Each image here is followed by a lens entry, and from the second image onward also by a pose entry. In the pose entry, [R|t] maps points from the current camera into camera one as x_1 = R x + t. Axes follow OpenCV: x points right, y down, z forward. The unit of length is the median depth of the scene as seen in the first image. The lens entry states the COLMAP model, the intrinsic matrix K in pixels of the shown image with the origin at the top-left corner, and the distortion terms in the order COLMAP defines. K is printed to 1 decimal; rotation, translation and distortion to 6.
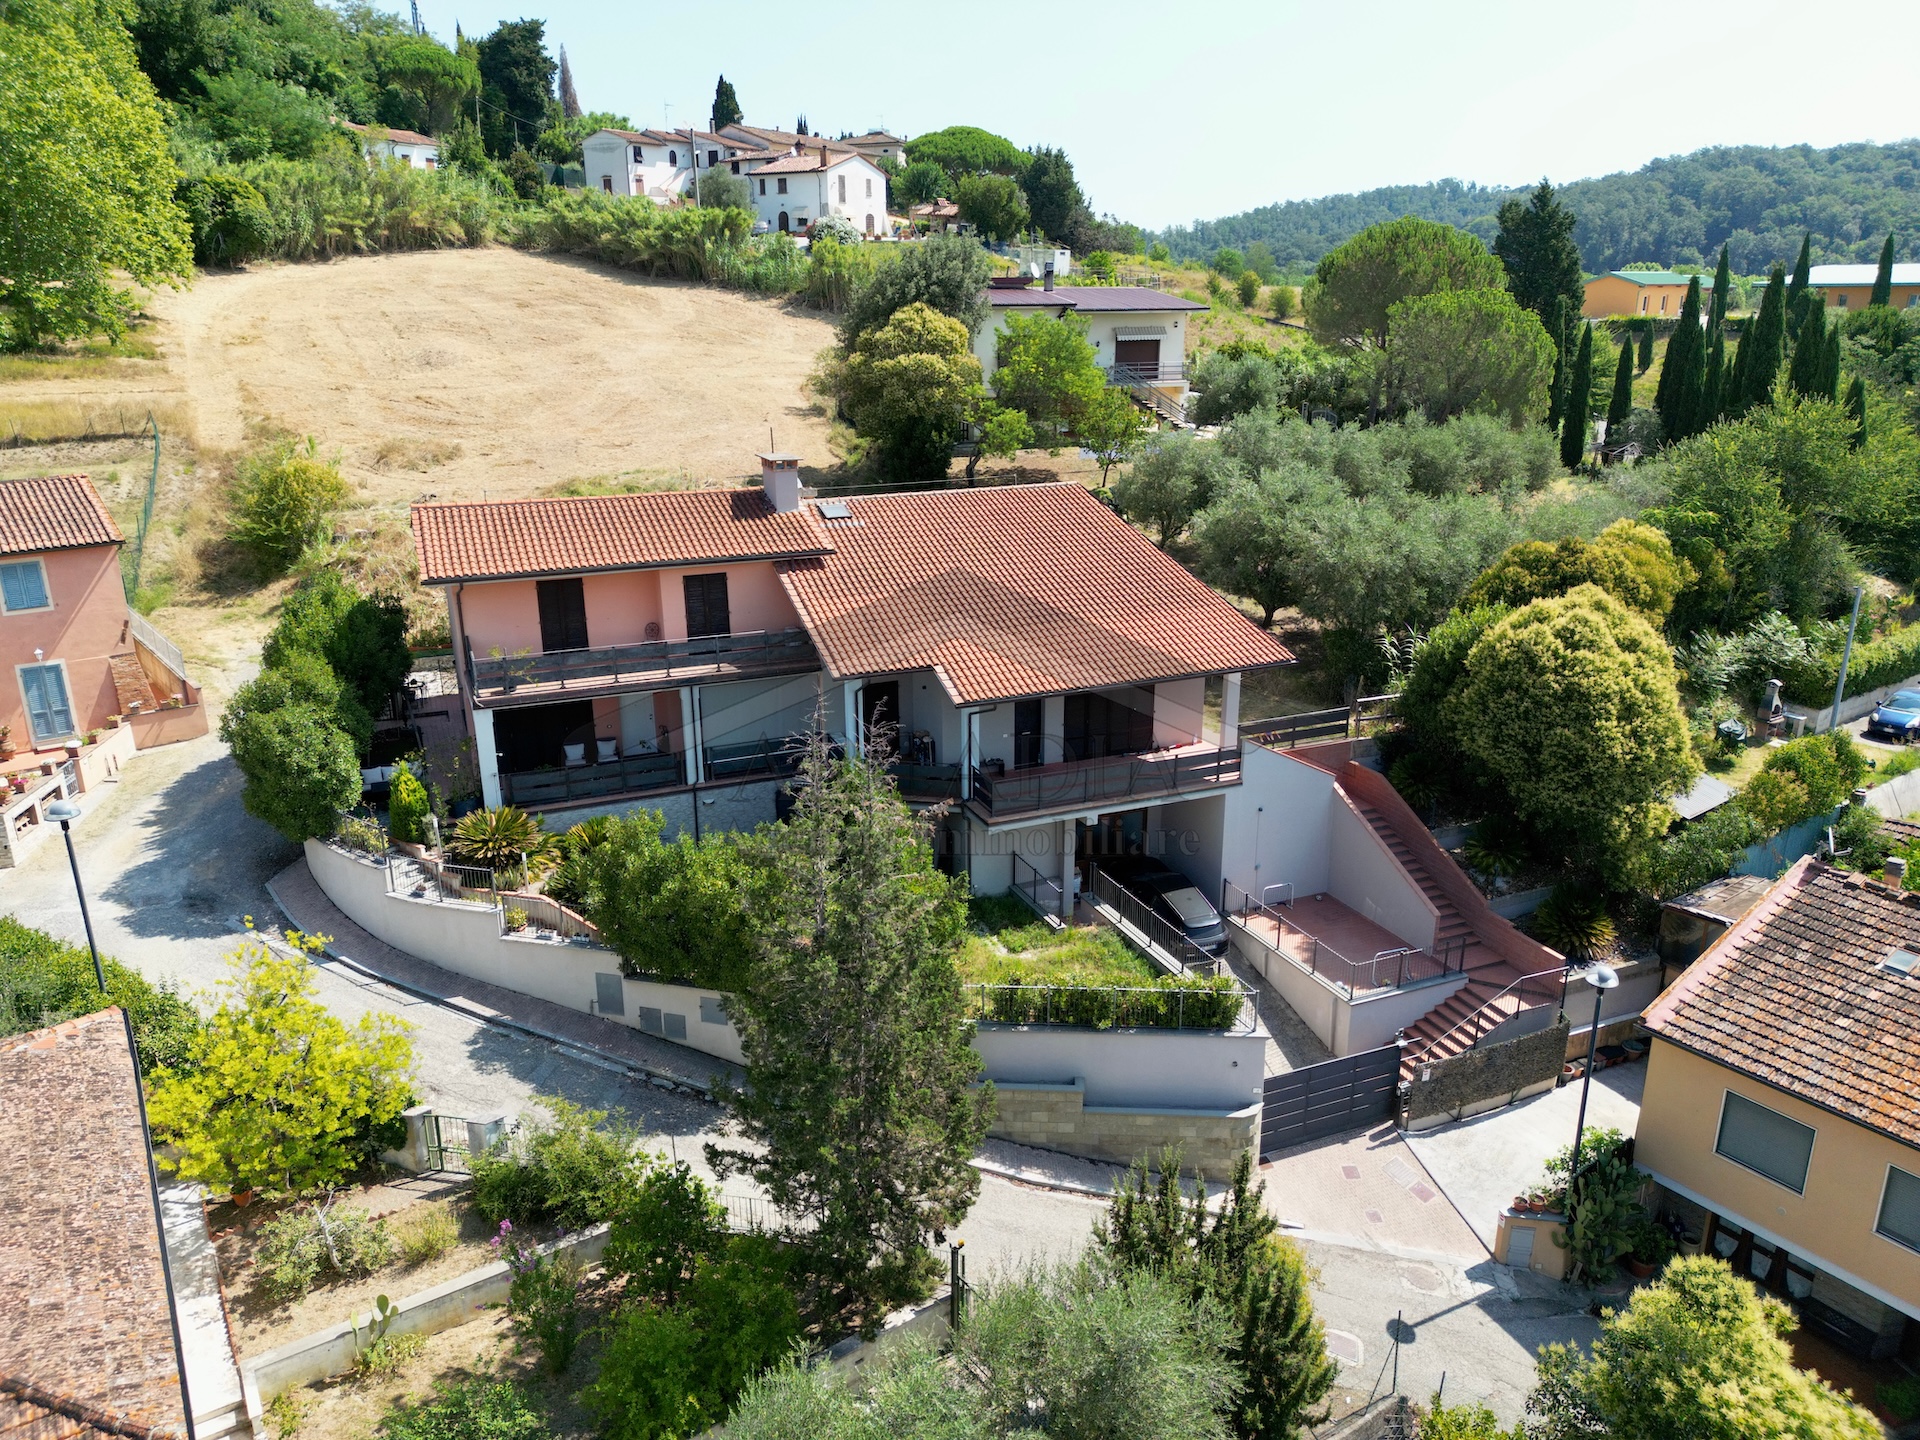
lens RADIAL K [[1323.6, 0, 963.7], [0, 1323.6, 726.3], [0, 0, 1]] dist [0.066315, -0.069357]
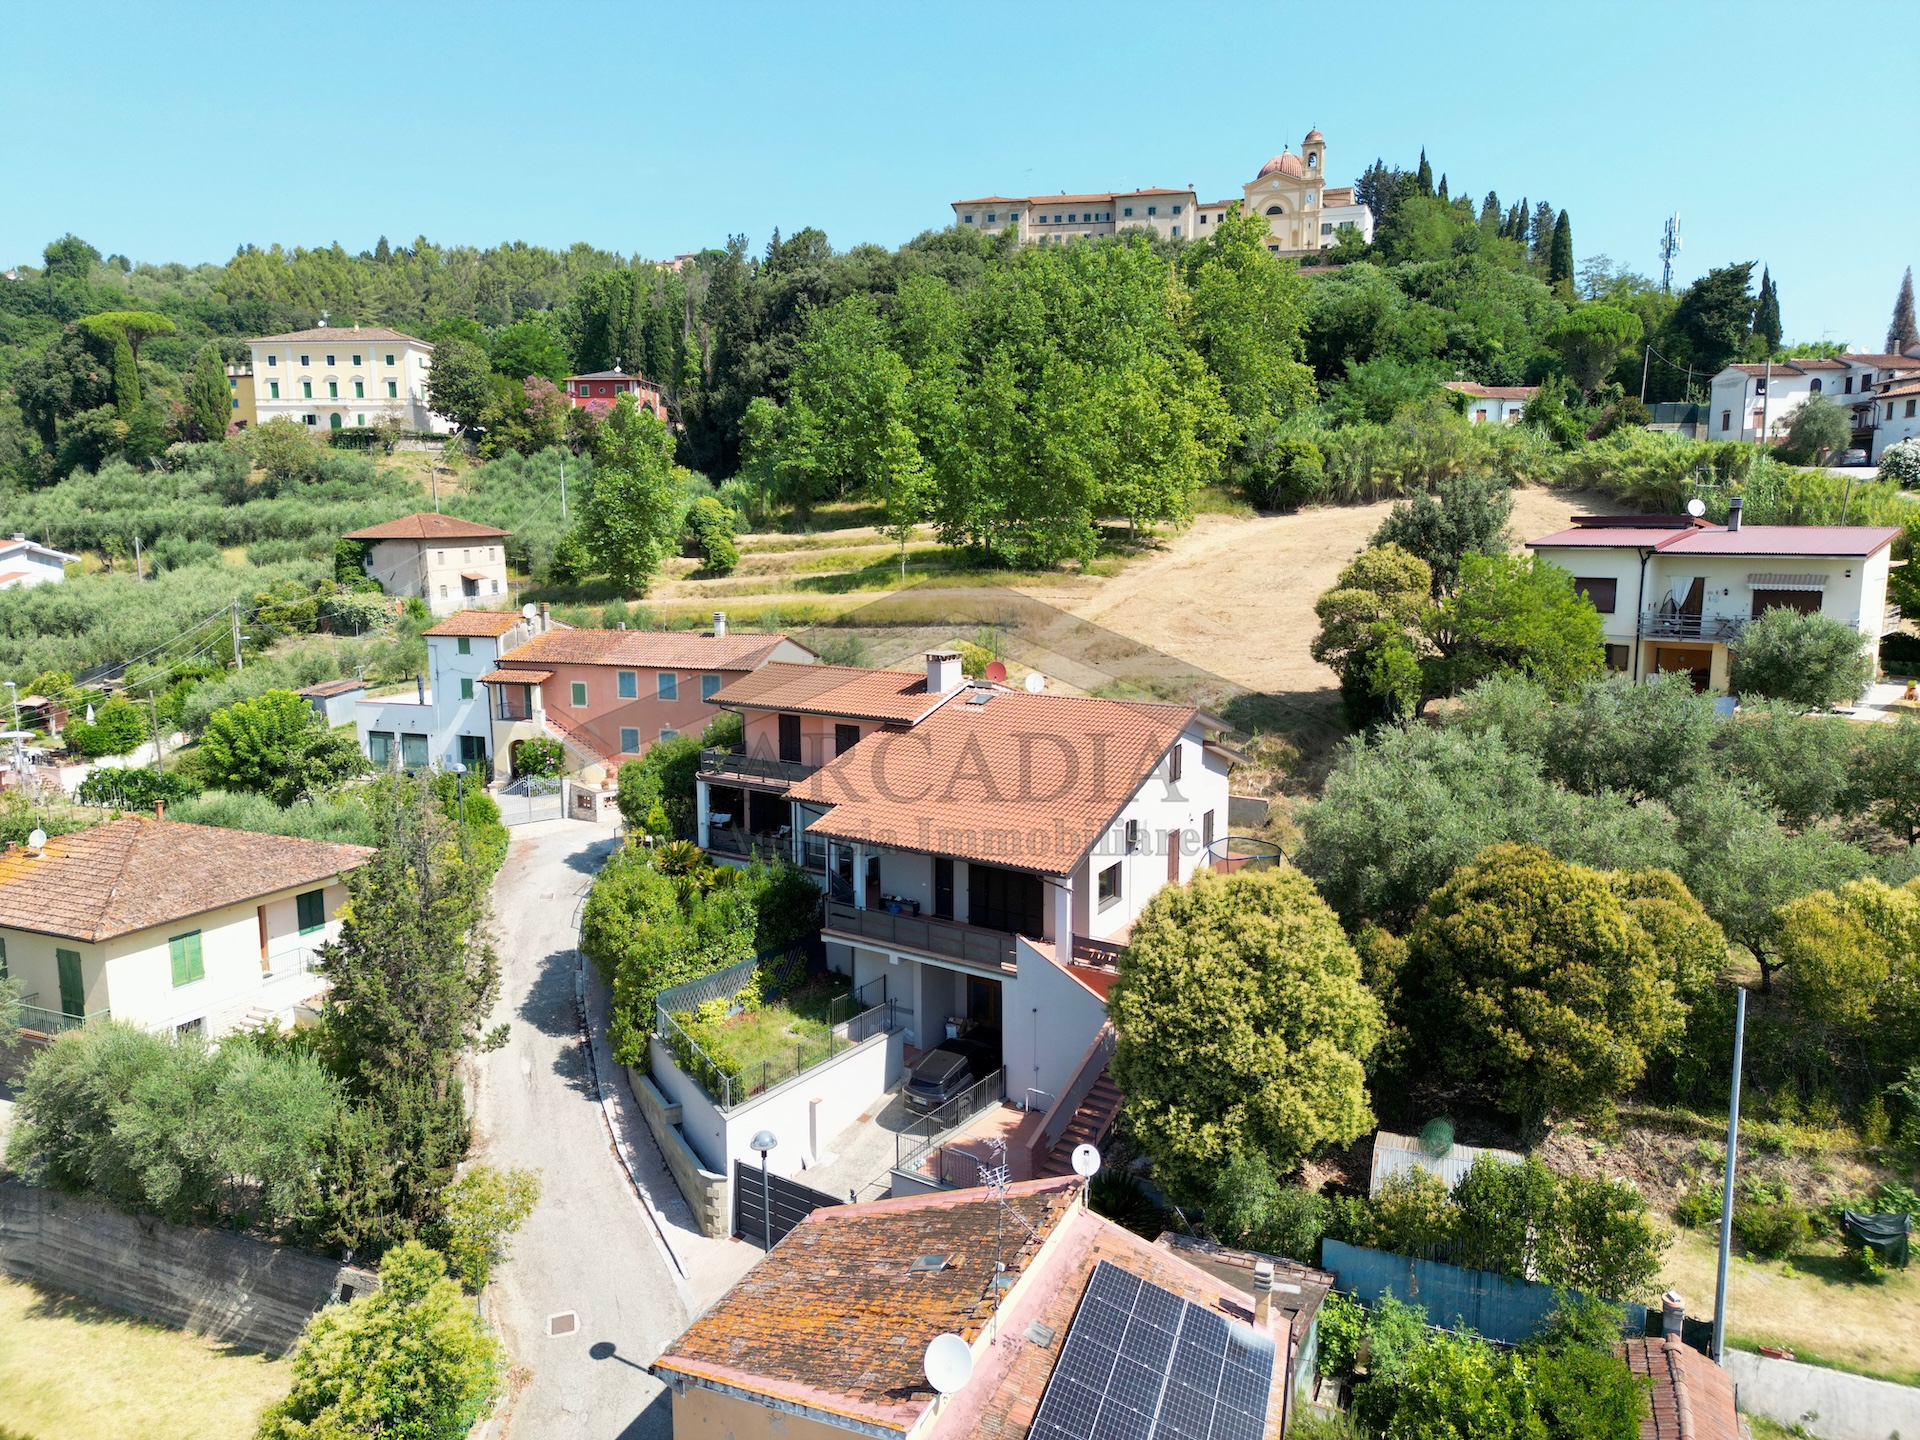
lens RADIAL K [[1323.6, 0, 963.7], [0, 1323.6, 726.3], [0, 0, 1]] dist [0.066315, -0.069357]
pose [[0.530654, 0.130063, -0.837550, 1.039315], [-0.264672, 0.964171, -0.017965, -0.119266], [0.805205, 0.231209, 0.546065, 0.326161]]
